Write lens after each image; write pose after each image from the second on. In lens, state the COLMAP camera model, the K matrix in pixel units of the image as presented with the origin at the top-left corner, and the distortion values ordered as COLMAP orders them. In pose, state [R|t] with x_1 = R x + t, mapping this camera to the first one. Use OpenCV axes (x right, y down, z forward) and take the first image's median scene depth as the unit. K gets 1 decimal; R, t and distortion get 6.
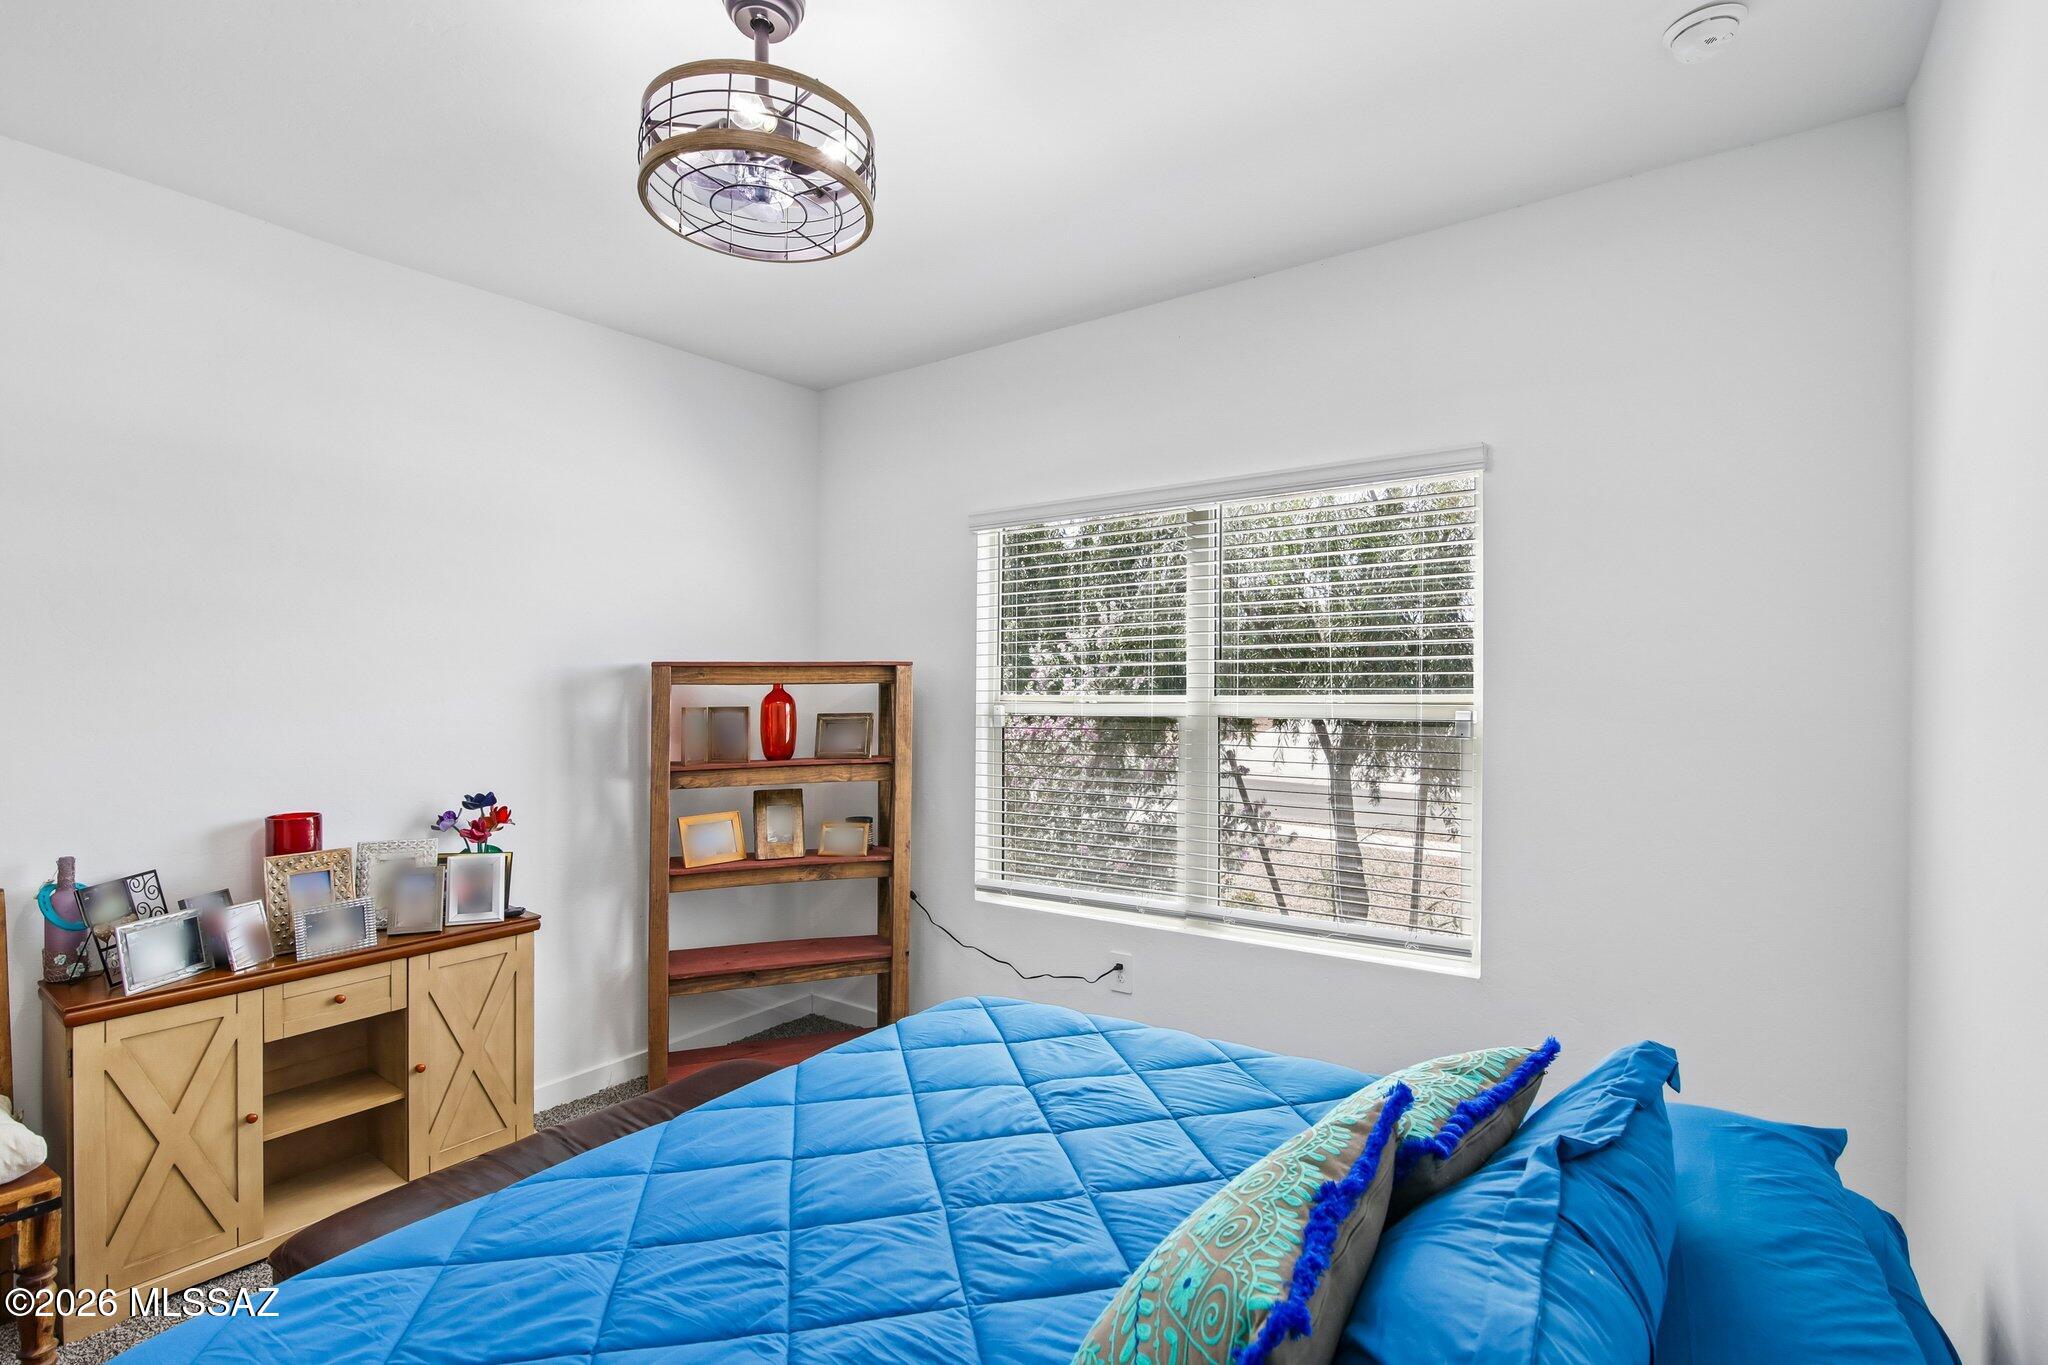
lens RADIAL K [[946.9, 0, 1020.7], [0, 946.9, 685.2], [0, 0, 1]] dist [-0.015379, 0.000368]
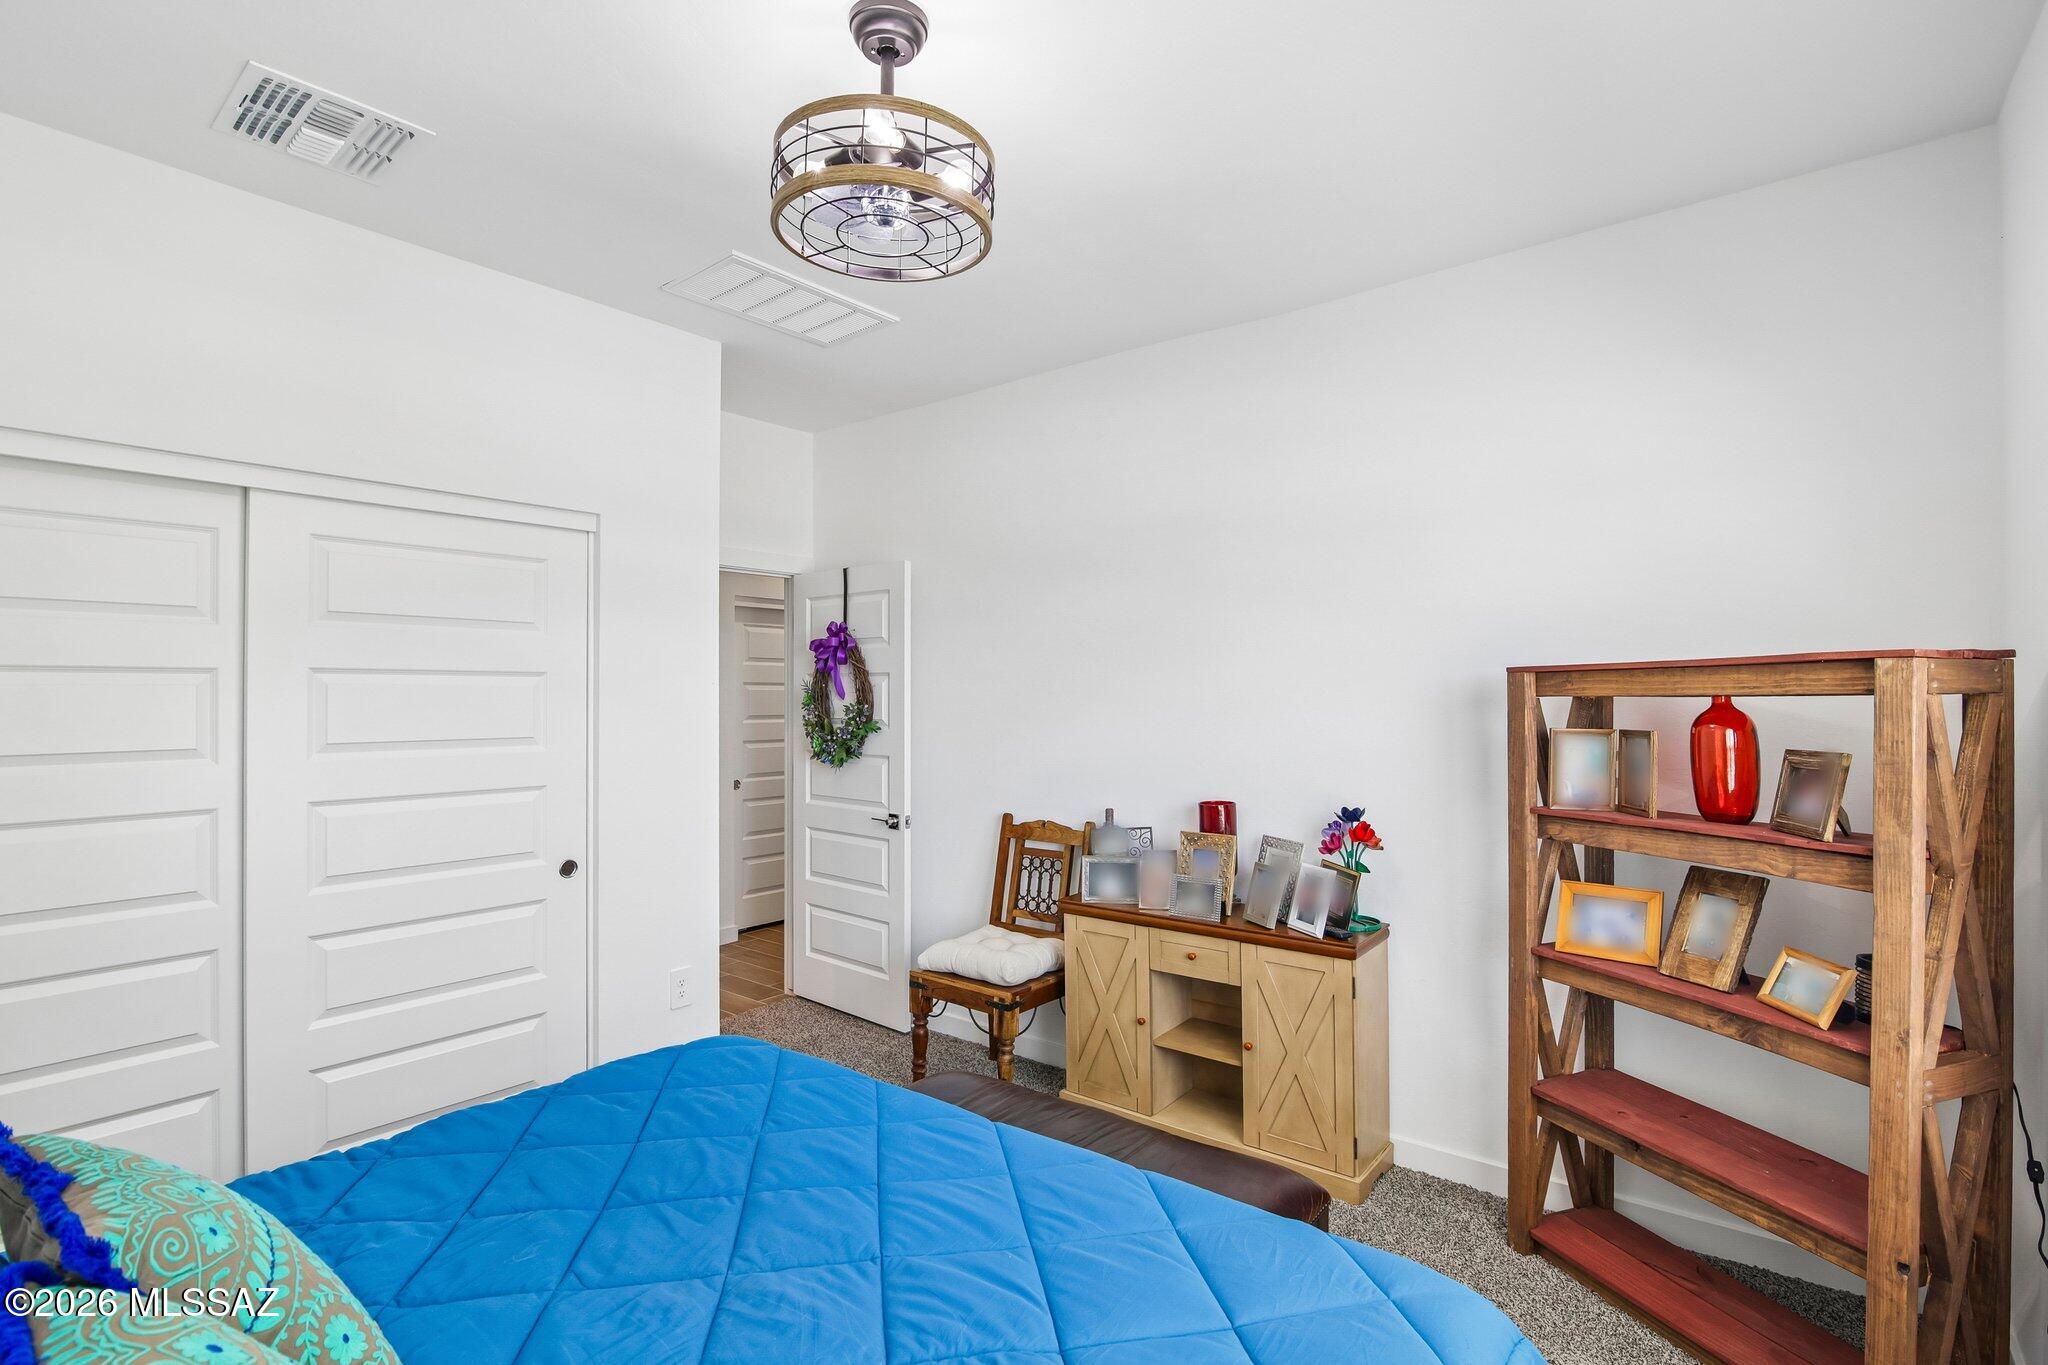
lens RADIAL K [[946.9, 0, 1022.1], [0, 946.9, 685.6], [0, 0, 1]] dist [-0.015379, 0.000368]
pose [[-0.031046, -0.011914, -0.999447, 0.477034], [0.000787, 0.999928, -0.011944, -0.001465], [0.999518, -0.001157, -0.031034, 0.770153]]
